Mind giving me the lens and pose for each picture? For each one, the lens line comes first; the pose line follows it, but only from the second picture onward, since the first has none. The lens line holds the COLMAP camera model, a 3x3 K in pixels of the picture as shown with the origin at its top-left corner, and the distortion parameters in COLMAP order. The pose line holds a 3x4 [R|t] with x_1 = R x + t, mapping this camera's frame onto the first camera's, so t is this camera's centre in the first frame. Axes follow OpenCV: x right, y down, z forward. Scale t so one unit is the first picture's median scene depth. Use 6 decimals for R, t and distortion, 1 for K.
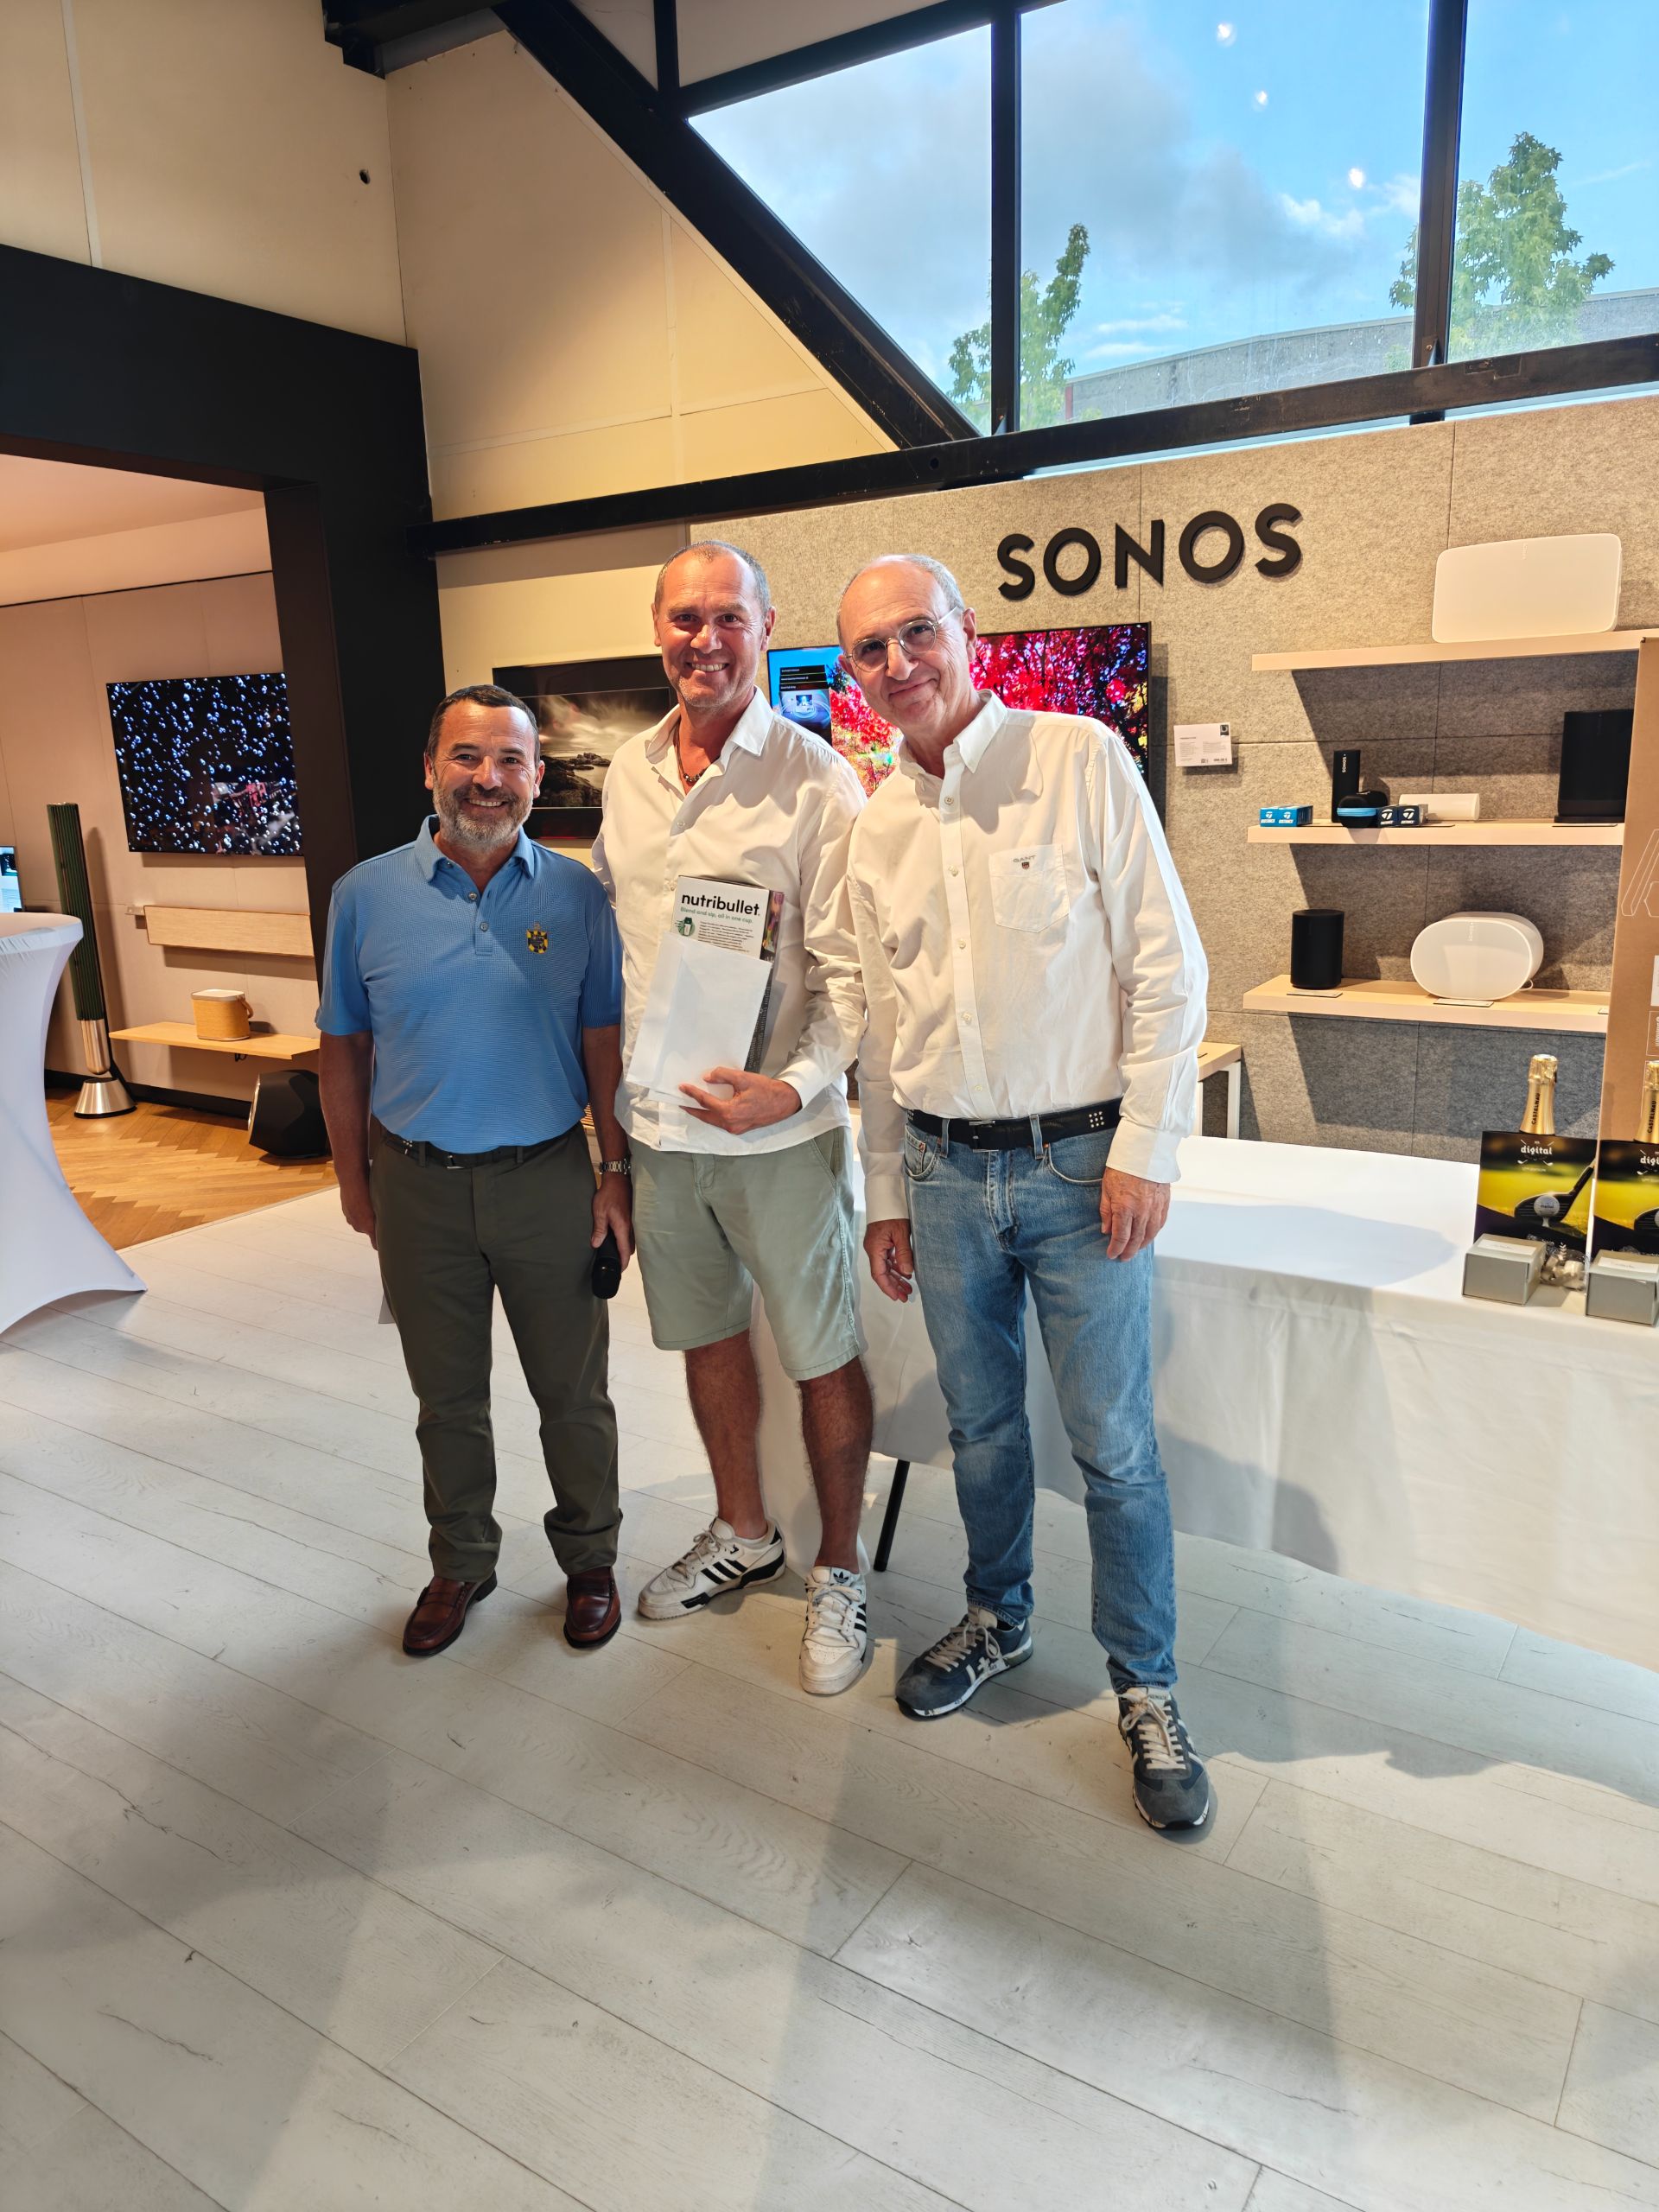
lens RADIAL K [[1492.7, 0, 841.6], [0, 1492.7, 1102.8], [0, 0, 1]] dist [0.048876, -0.052334]
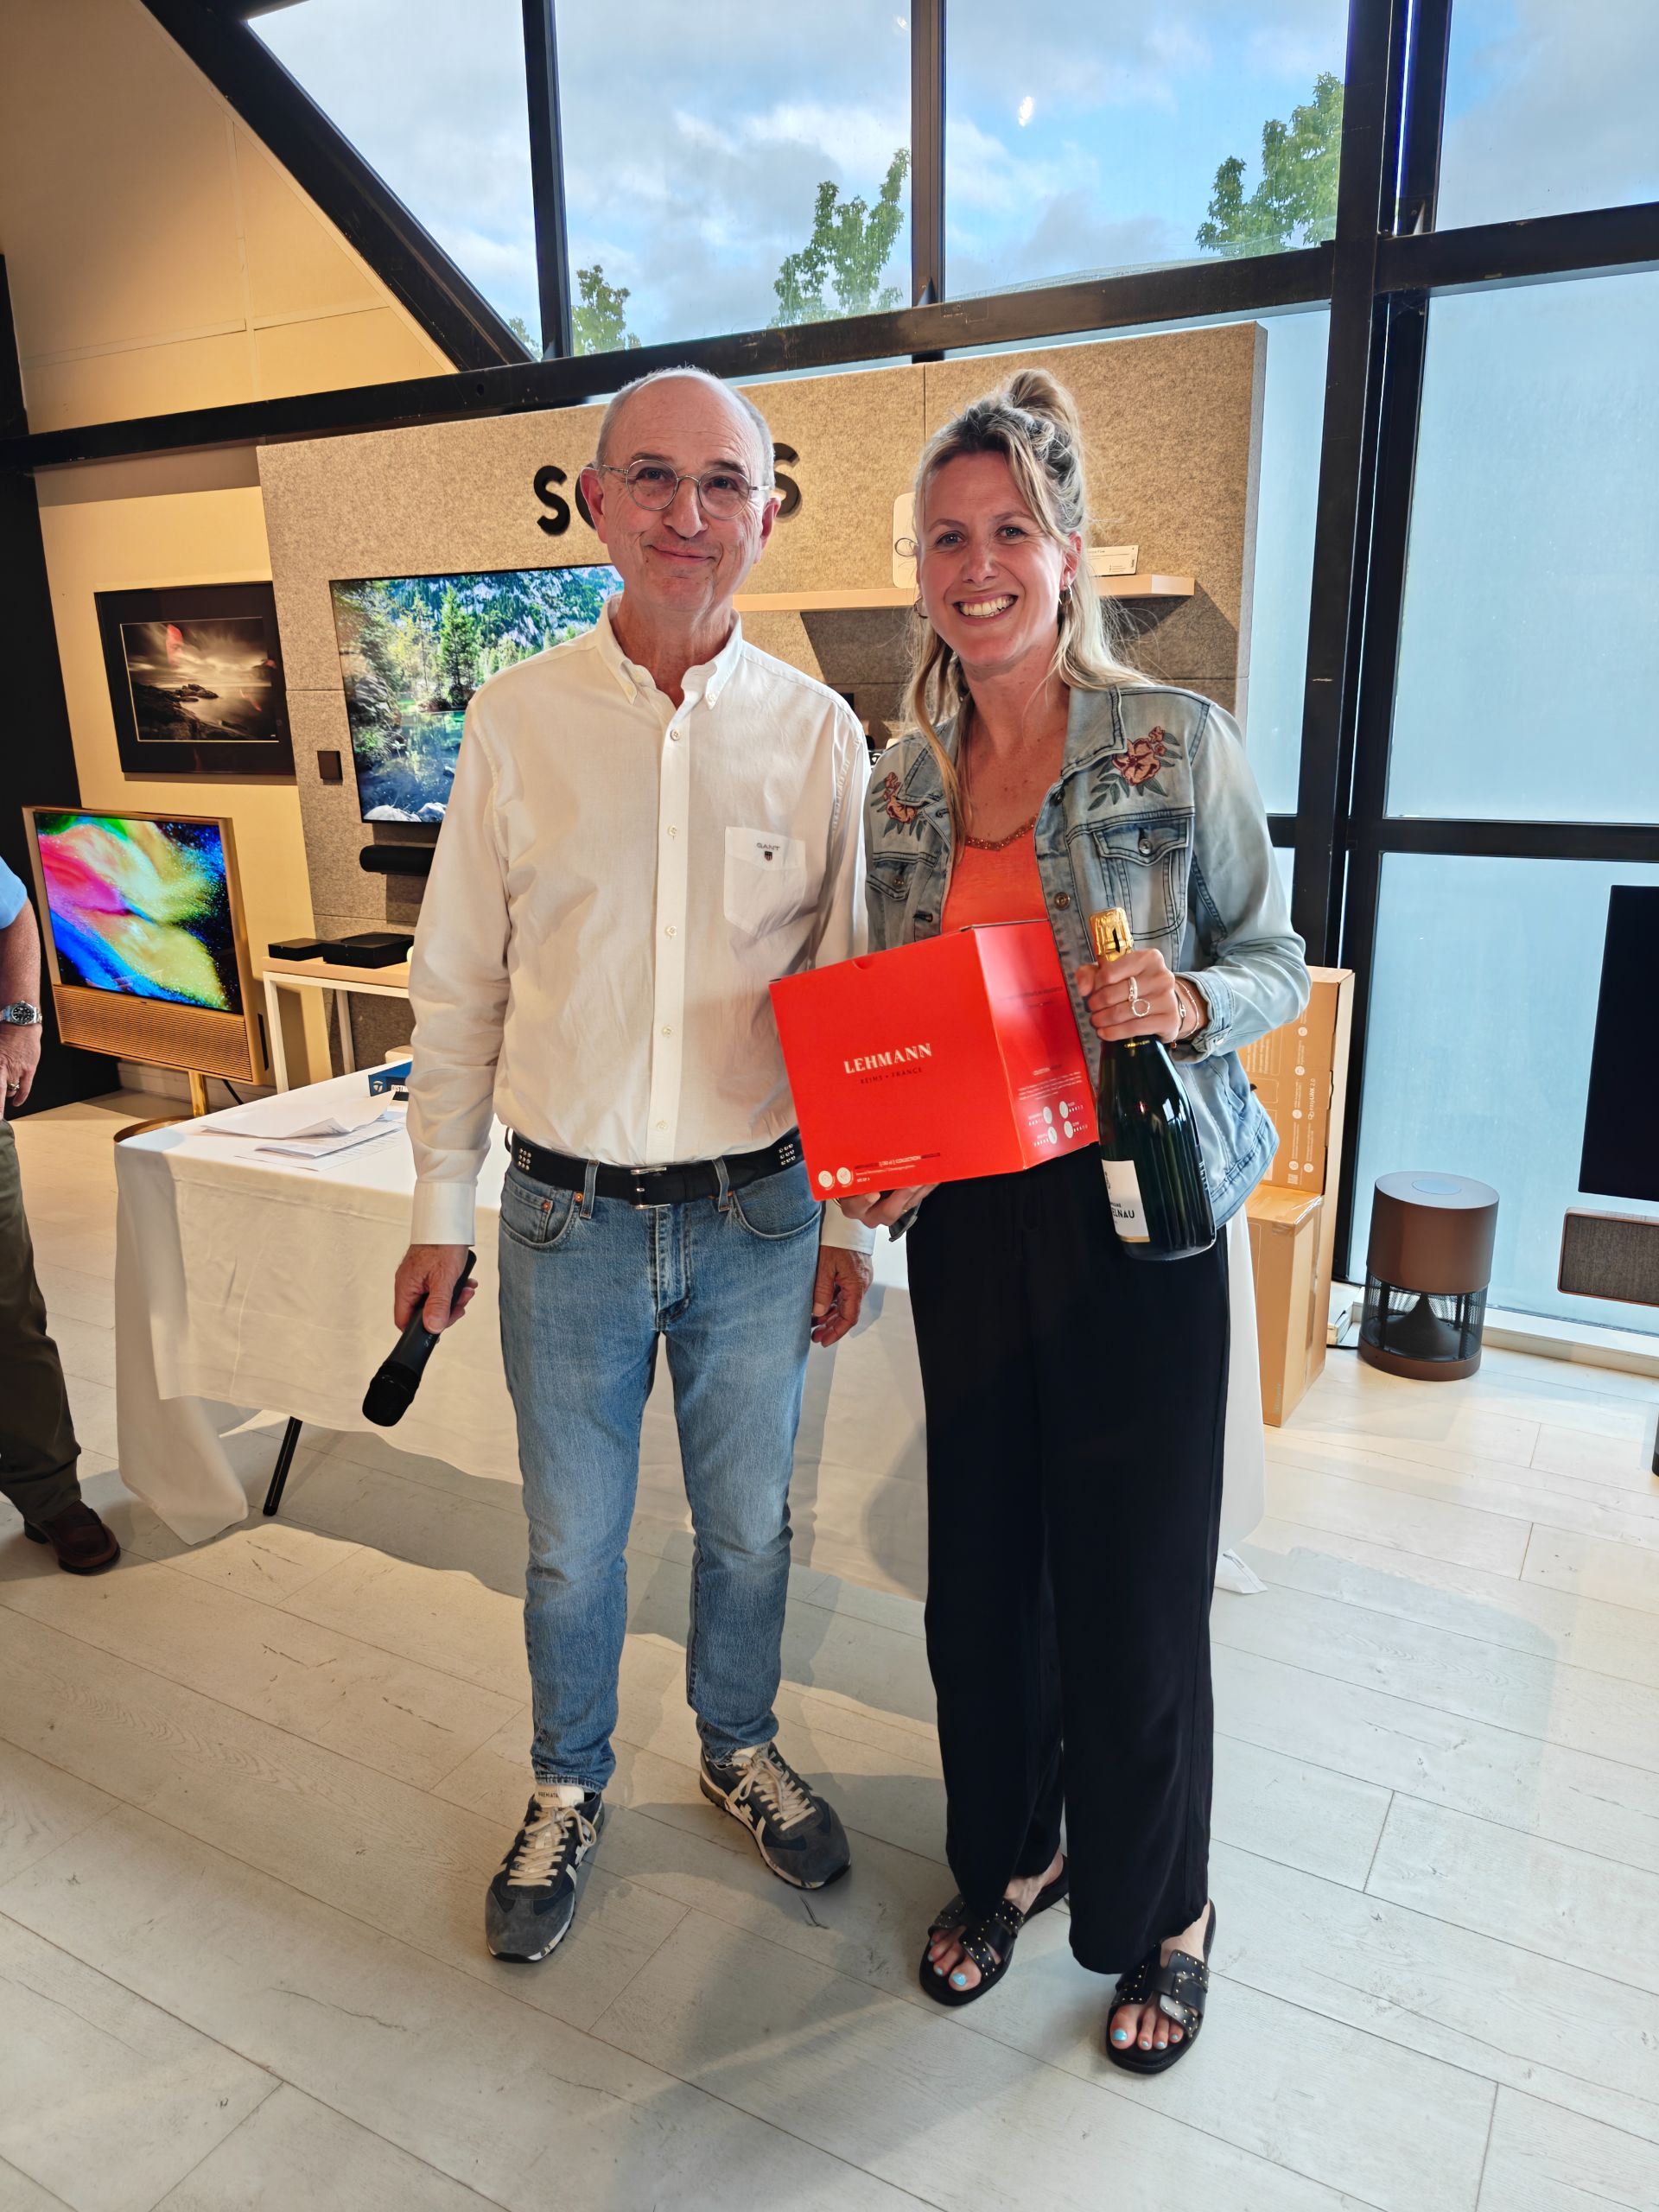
lens RADIAL K [[1492.7, 0, 869.9], [0, 1492.7, 1103.1], [0, 0, 1]] dist [0.048876, -0.052334]
pose [[0.997362, -0.005699, 0.072370, 0.271974], [0.002800, 0.999192, 0.040089, -0.001312], [-0.072540, -0.039780, 0.996572, -0.012726]]
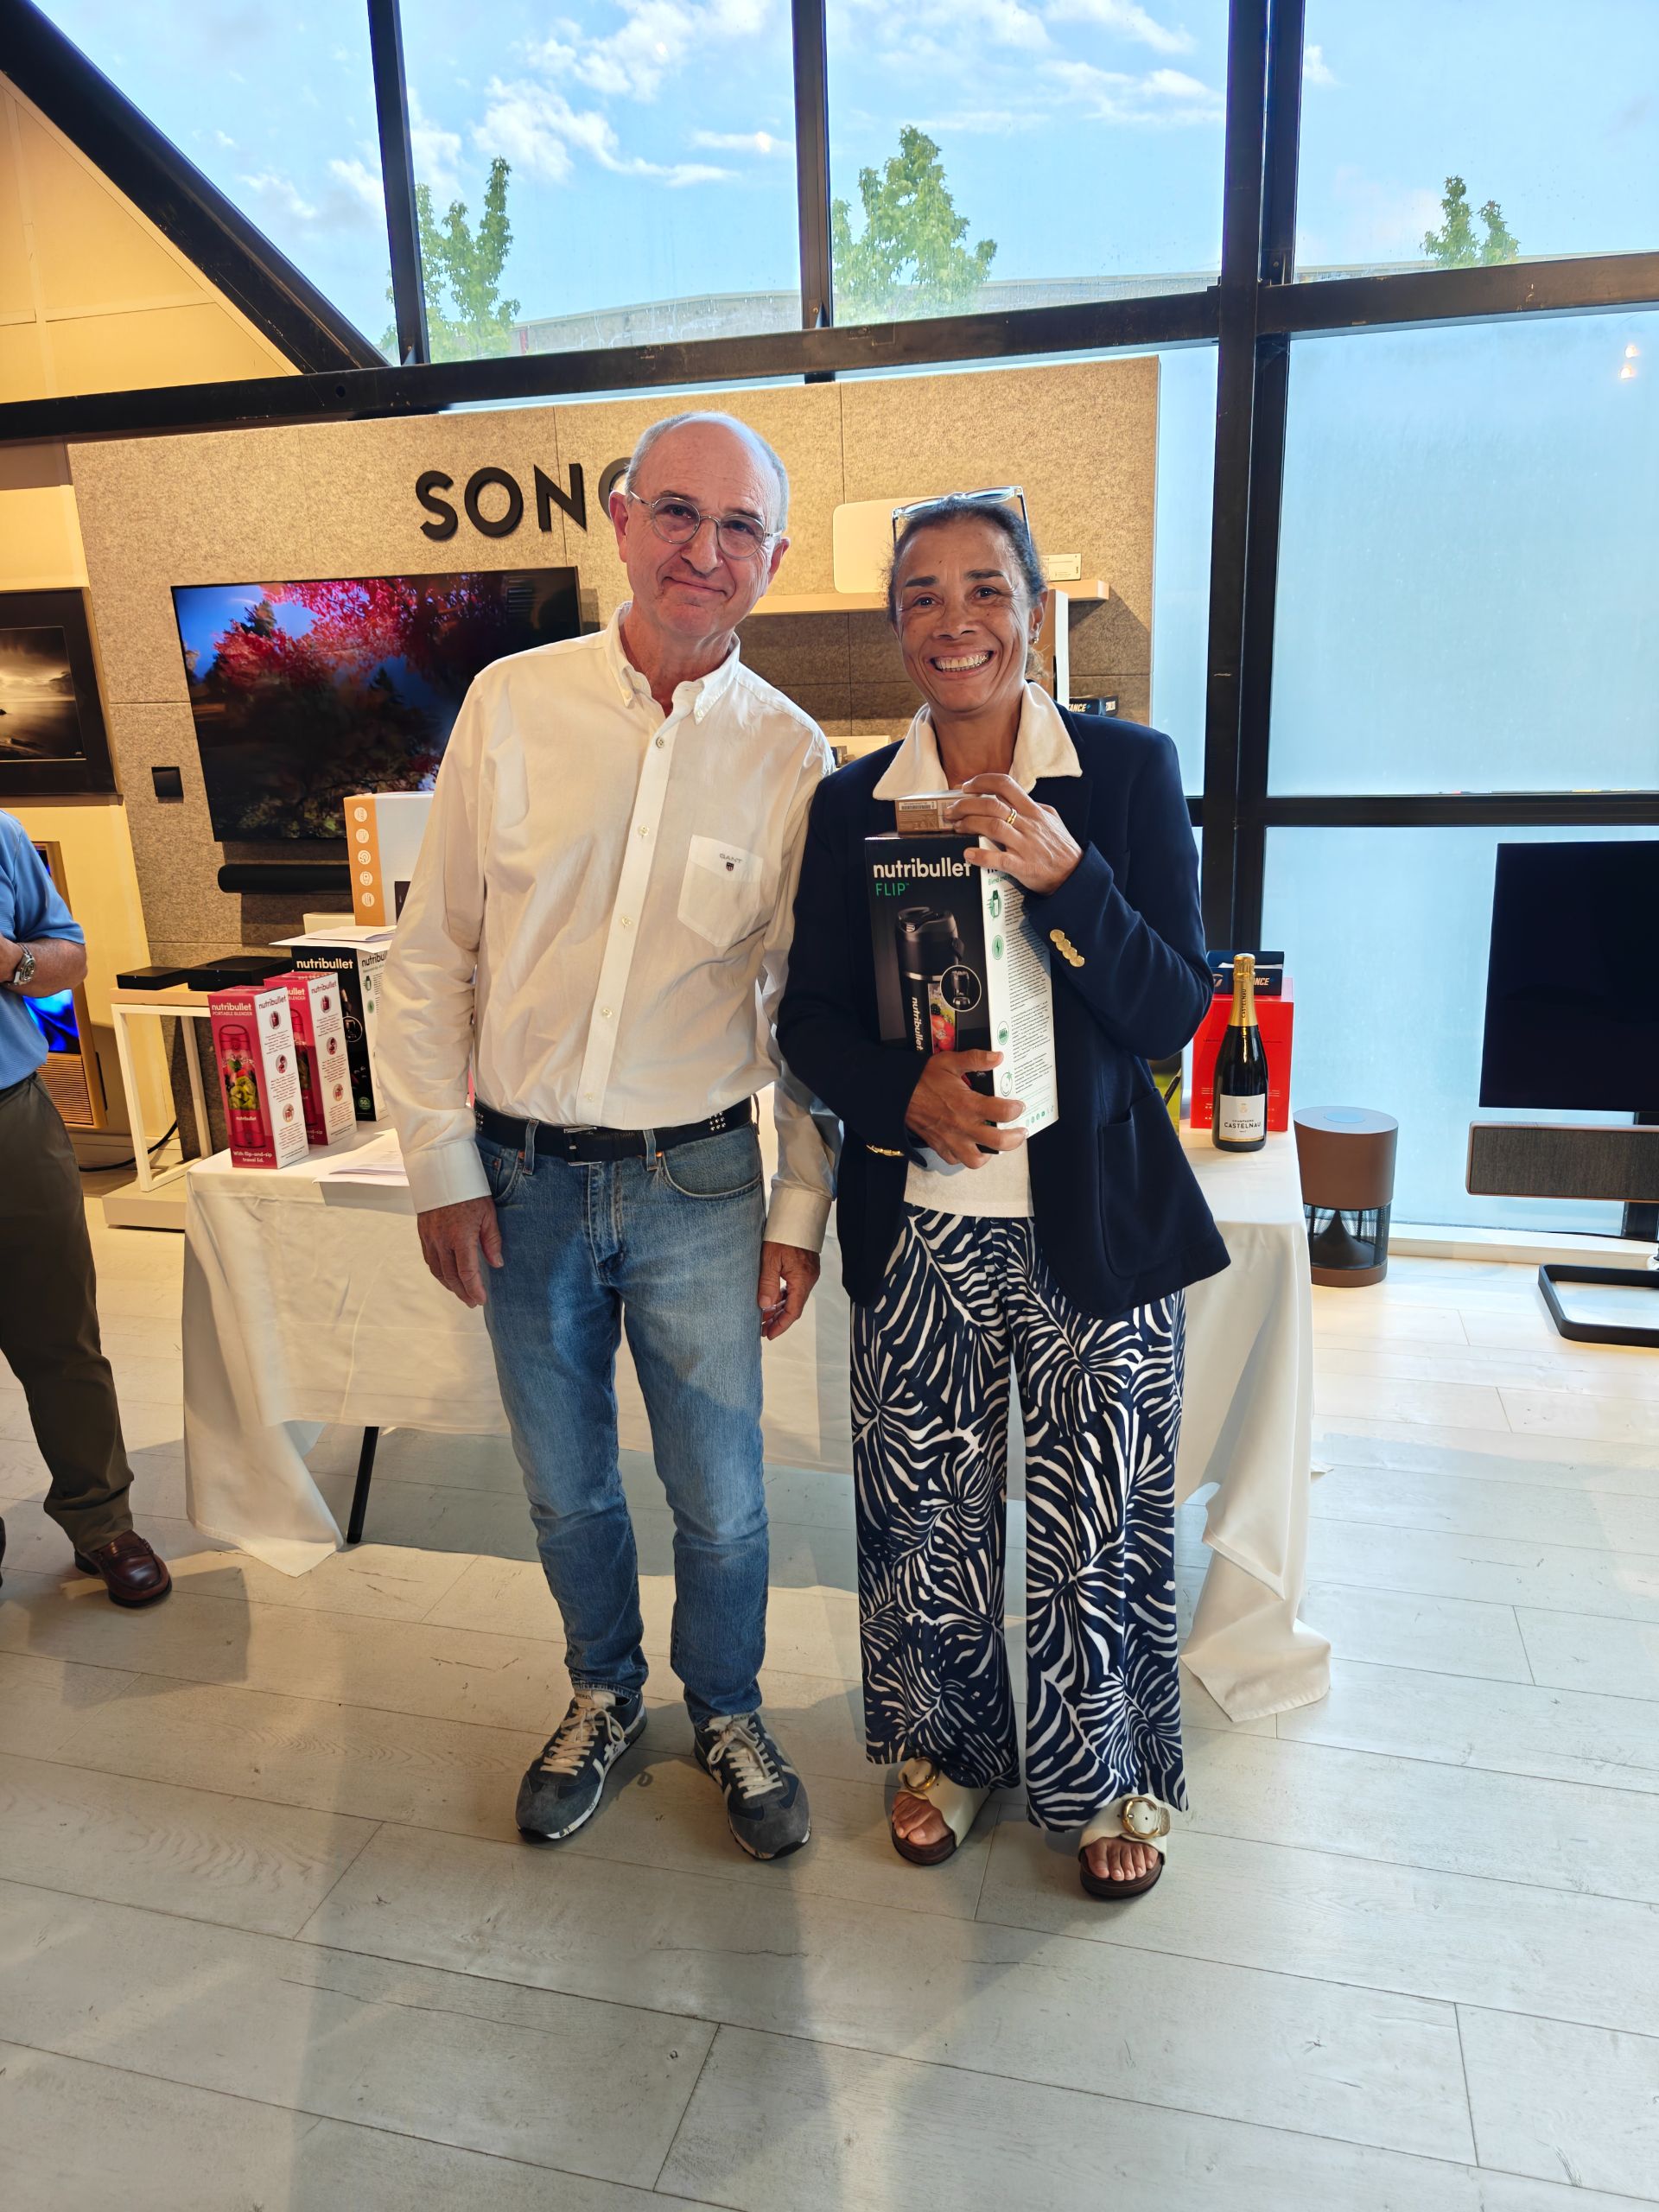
lens RADIAL K [[1492.7, 0, 840.2], [0, 1492.7, 1099.6], [0, 0, 1]] dist [0.048876, -0.052334]
pose [[0.949337, -0.081737, 0.303444, 0.040345], [0.073977, 0.996573, 0.037003, 0.010546], [-0.305428, -0.012681, 0.952131, -0.013108]]
